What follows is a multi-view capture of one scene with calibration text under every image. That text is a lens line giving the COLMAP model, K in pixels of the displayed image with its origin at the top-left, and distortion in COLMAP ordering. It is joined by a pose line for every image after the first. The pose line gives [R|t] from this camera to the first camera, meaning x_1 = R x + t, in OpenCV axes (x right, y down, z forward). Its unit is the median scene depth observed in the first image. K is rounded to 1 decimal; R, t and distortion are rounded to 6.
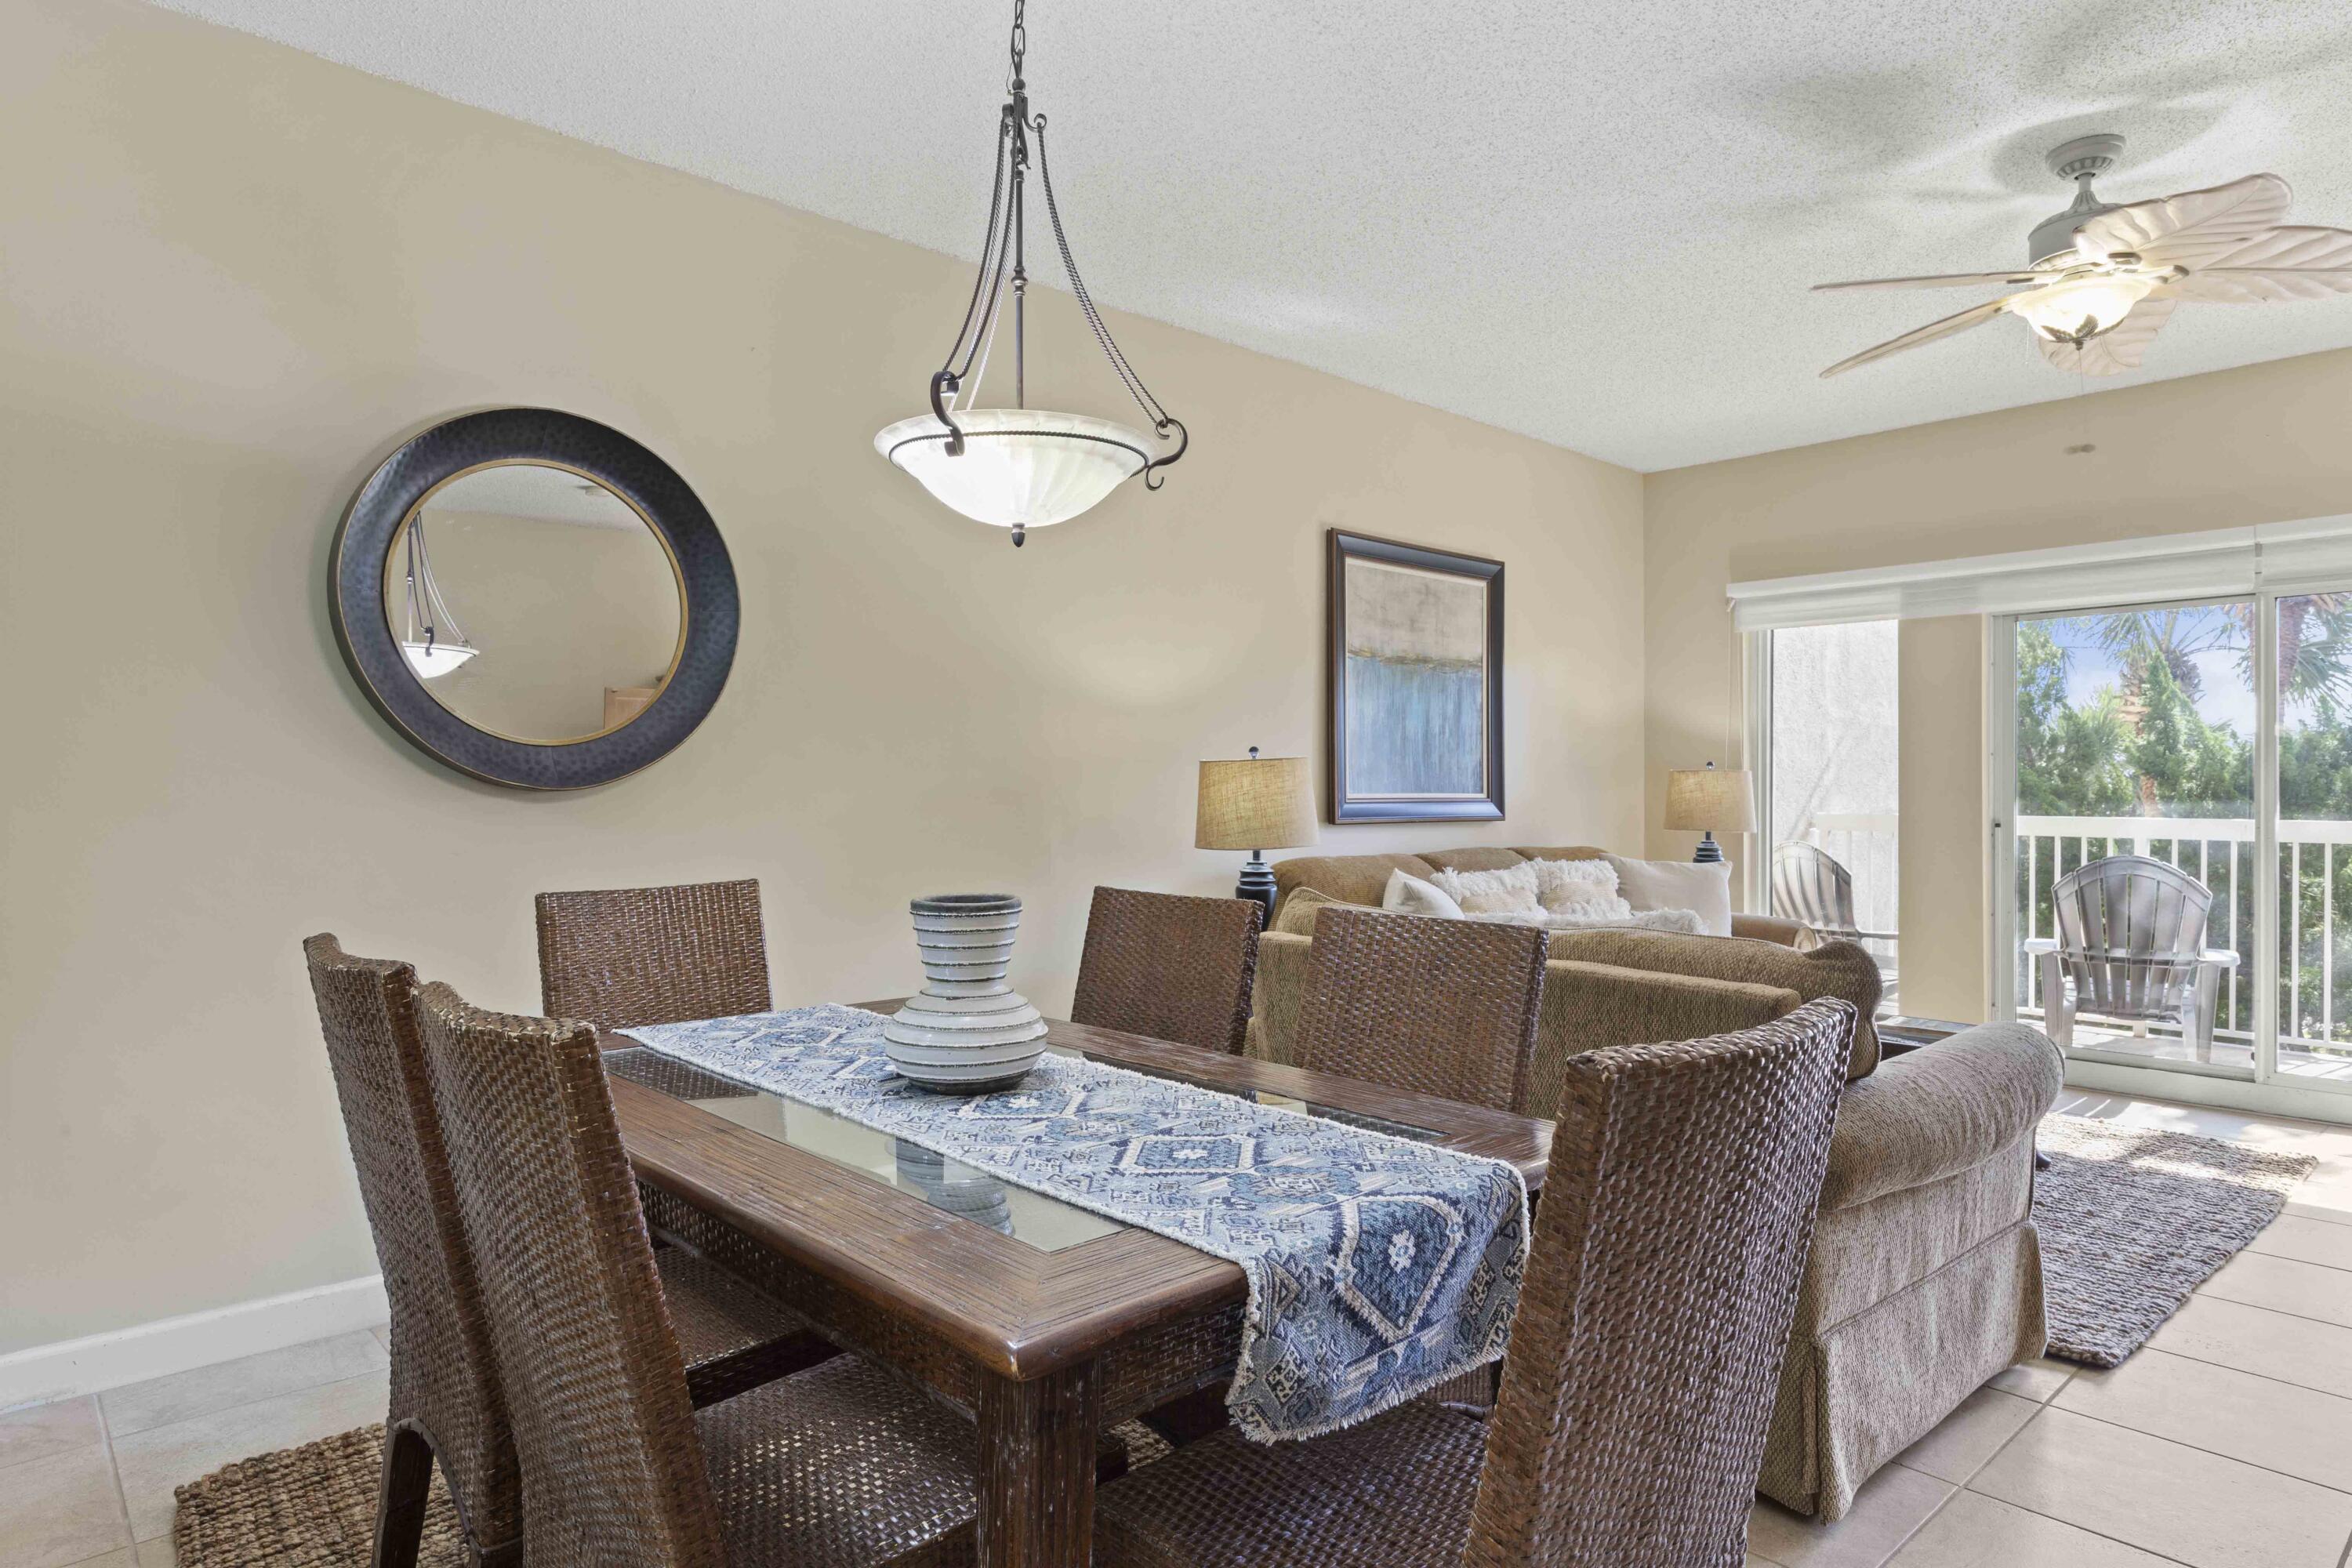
lens RADIAL K [[1339.9, 0, 1177.0], [0, 1339.9, 794.2], [0, 0, 1]] dist [-0.002585, -0.000493]
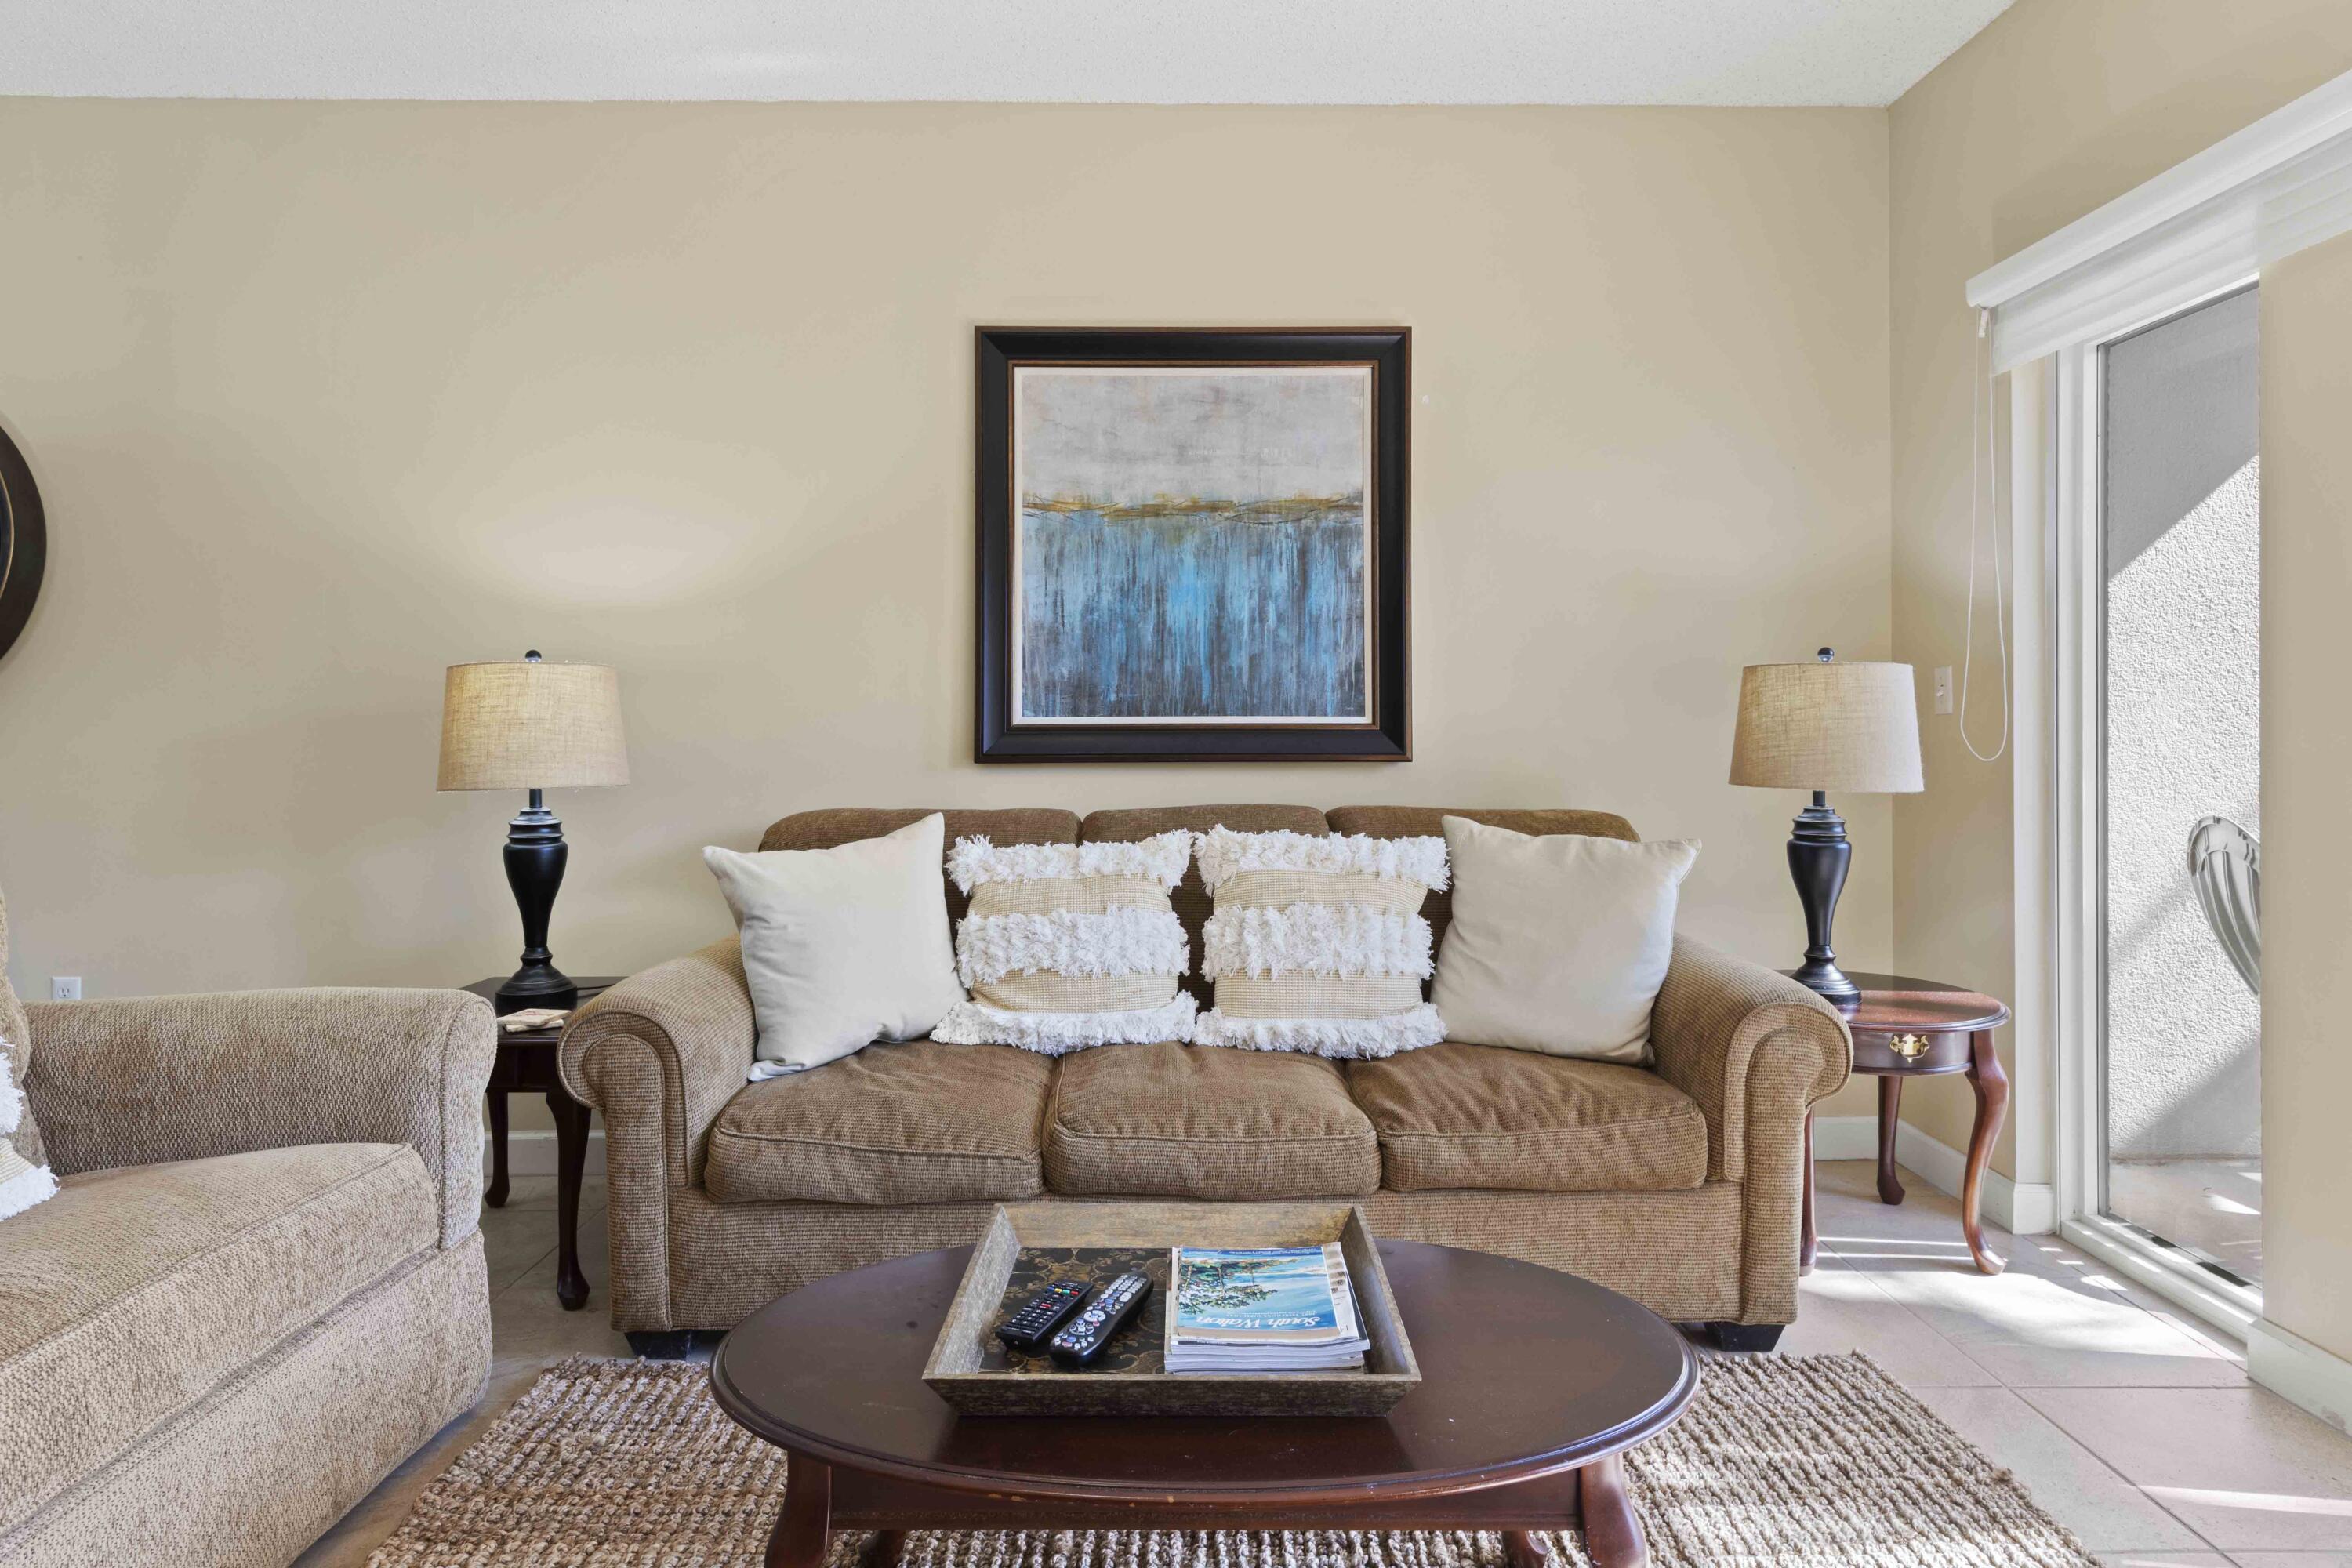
lens RADIAL K [[1358.6, 0, 1177.1], [0, 1358.6, 733.7], [0, 0, 1]] dist [-0.001044, 0.001604]
pose [[0.752495, -0.004450, -0.658582, 0.586254], [0.001837, 0.999987, -0.004658, 0.010186], [0.658595, 0.002295, 0.752494, 0.498335]]
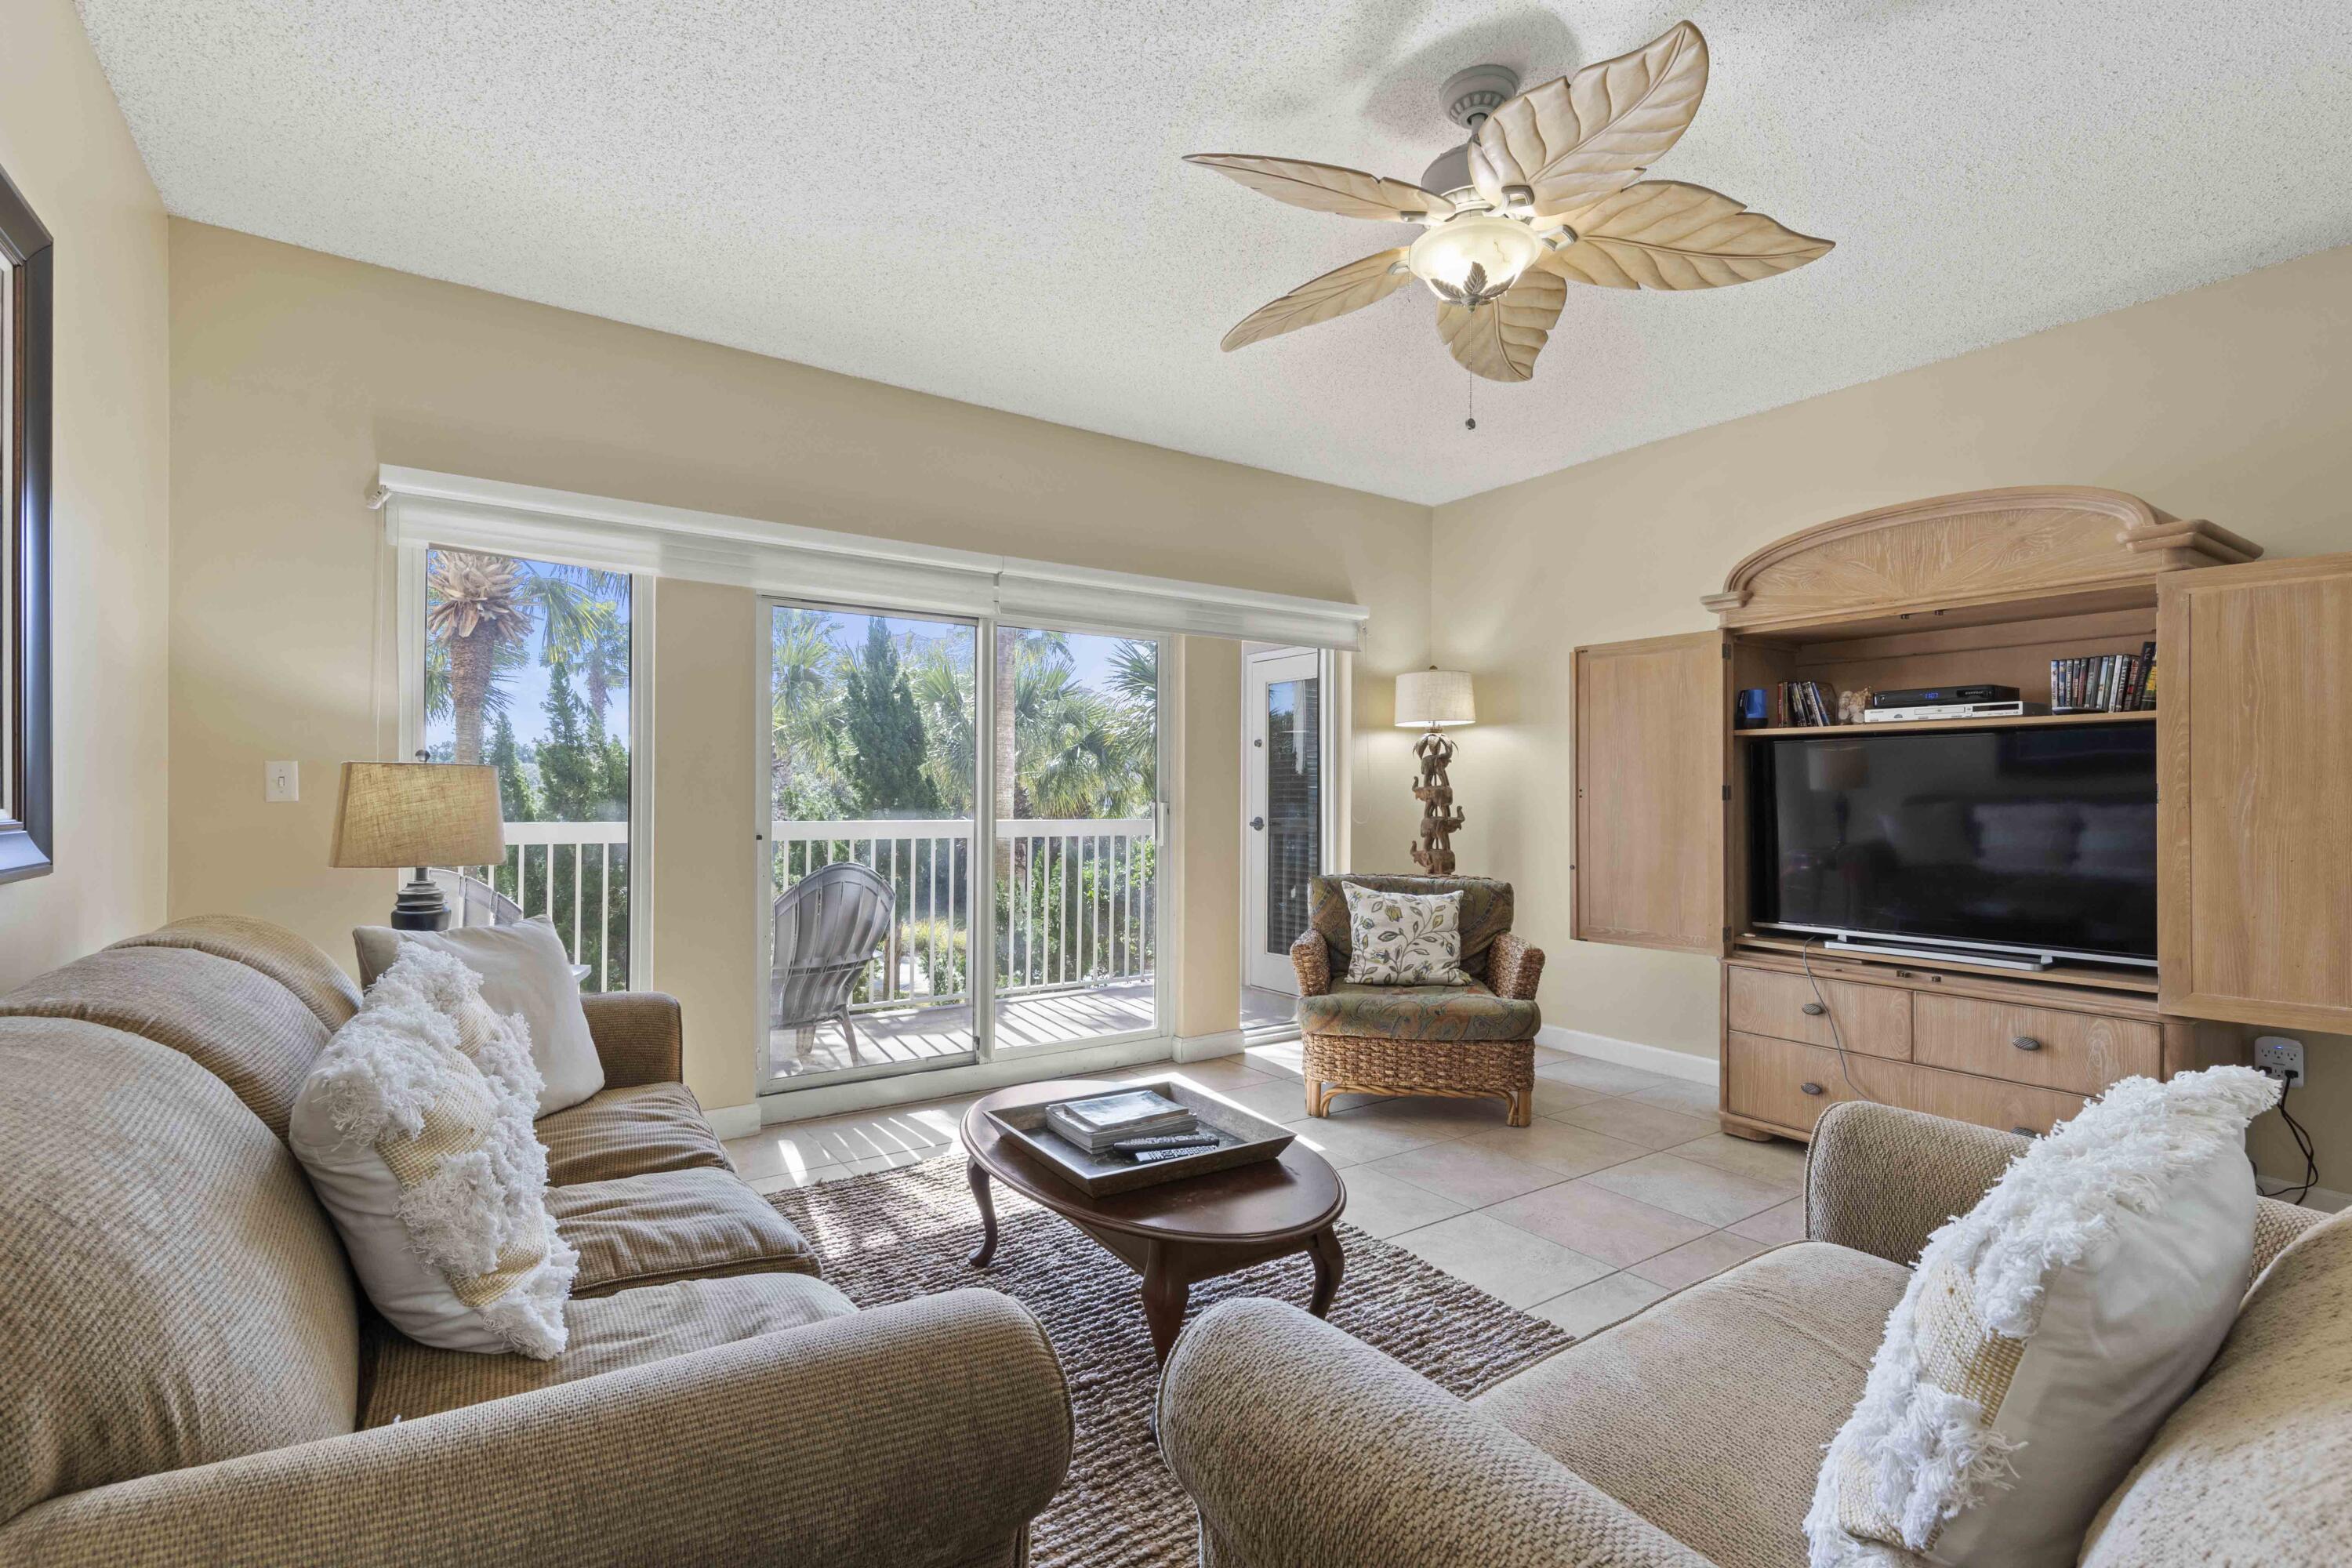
lens RADIAL K [[1034.1, 0, 1180.3], [0, 1034.1, 790.4], [0, 0, 1]] dist [0.012020, 0.000009]
pose [[0.134410, -0.000051, 0.990926, -0.019321], [-0.001177, 0.999999, 0.000211, -0.006749], [-0.990925, -0.001194, 0.134410, 0.643785]]
